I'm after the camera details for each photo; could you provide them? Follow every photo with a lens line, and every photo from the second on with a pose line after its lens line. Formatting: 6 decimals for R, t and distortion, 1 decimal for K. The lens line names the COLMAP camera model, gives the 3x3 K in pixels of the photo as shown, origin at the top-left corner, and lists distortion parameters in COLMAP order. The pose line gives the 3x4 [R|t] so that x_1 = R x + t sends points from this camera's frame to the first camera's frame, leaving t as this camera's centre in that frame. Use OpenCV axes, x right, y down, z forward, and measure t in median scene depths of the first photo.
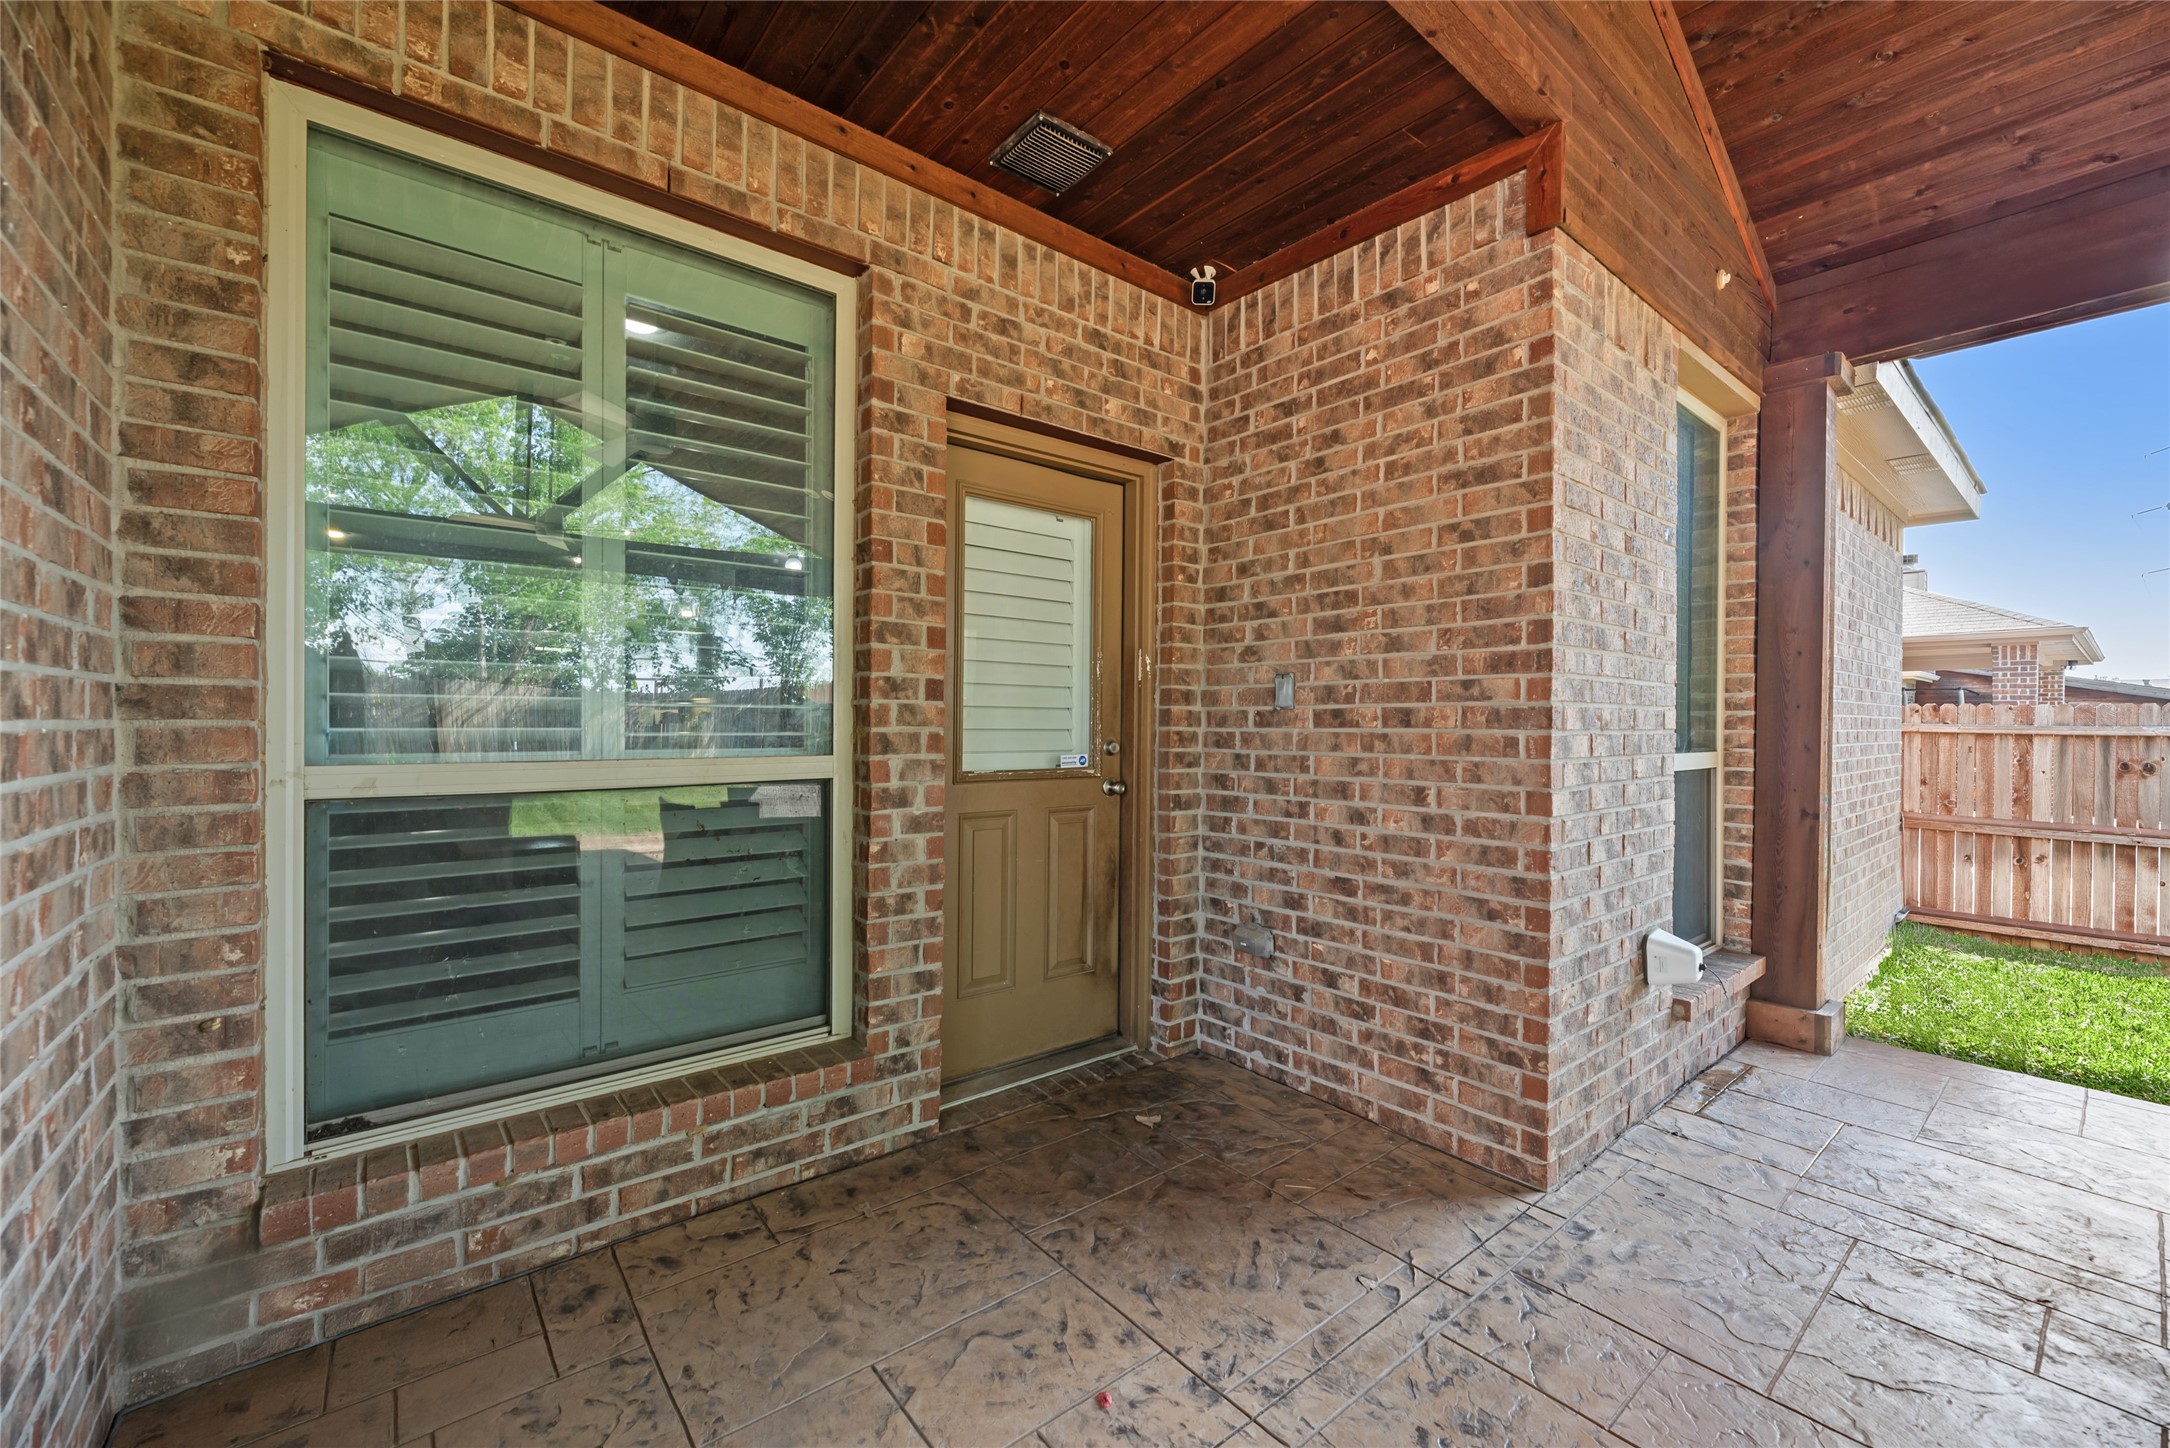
lens RADIAL K [[877.3, 0, 1090.5], [0, 877.3, 723.9], [0, 0, 1]] dist [-0.002993, 0.000139]
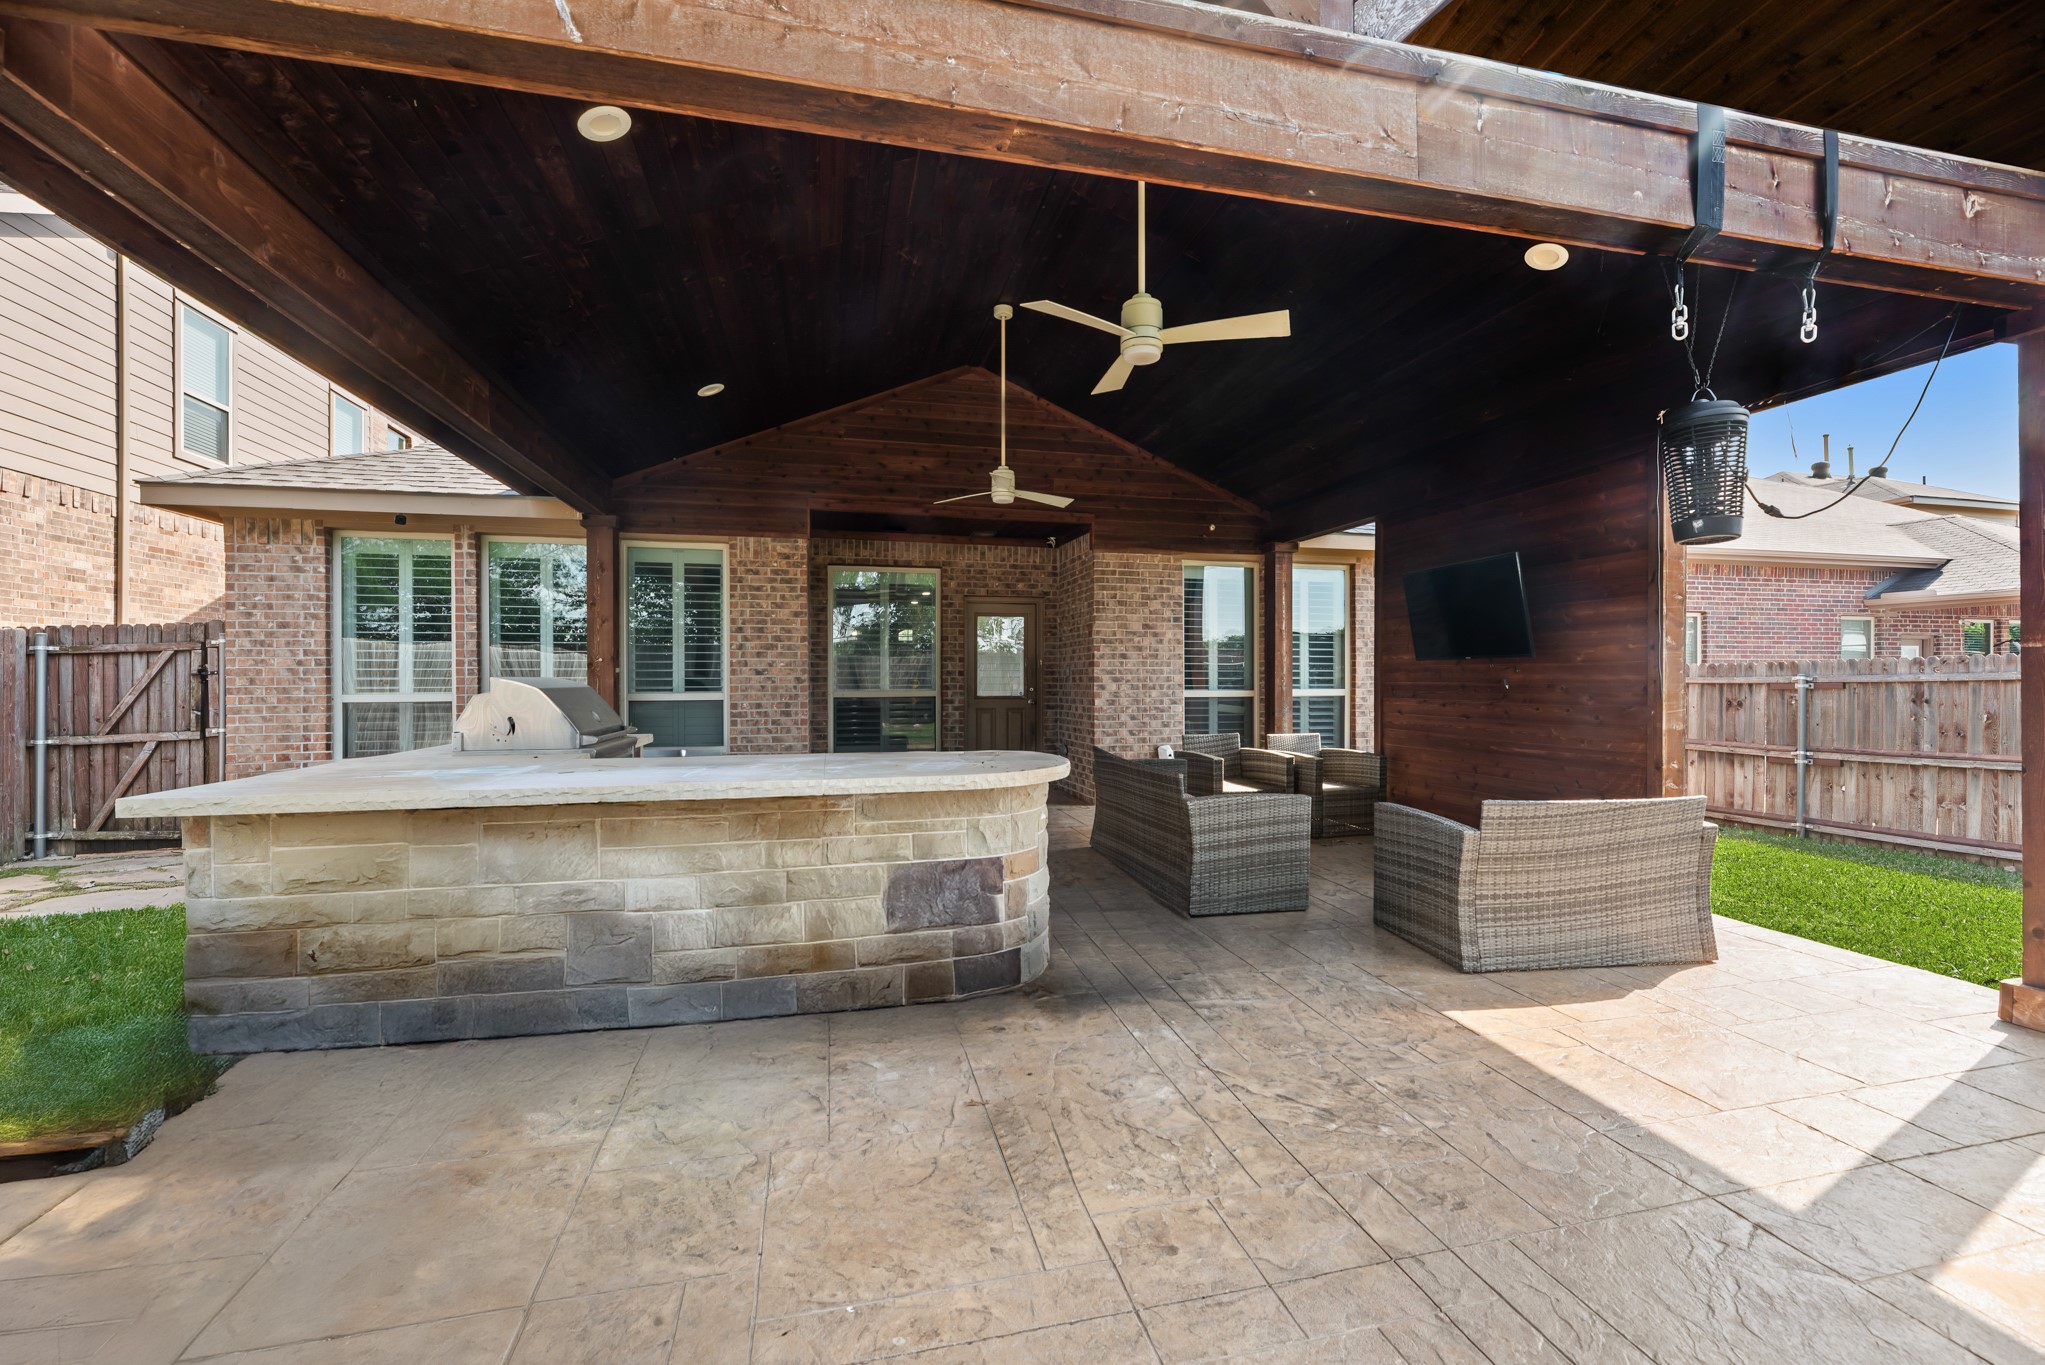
lens RADIAL K [[826.7, 0, 1018.7], [0, 826.7, 677.8], [0, 0, 1]] dist [-0.002993, 0.000139]
pose [[0.892466, -0.013031, -0.450926, 1.431084], [0.008002, 0.999883, -0.013058, 0.025312], [0.451044, 0.008046, 0.892466, -1.792944]]
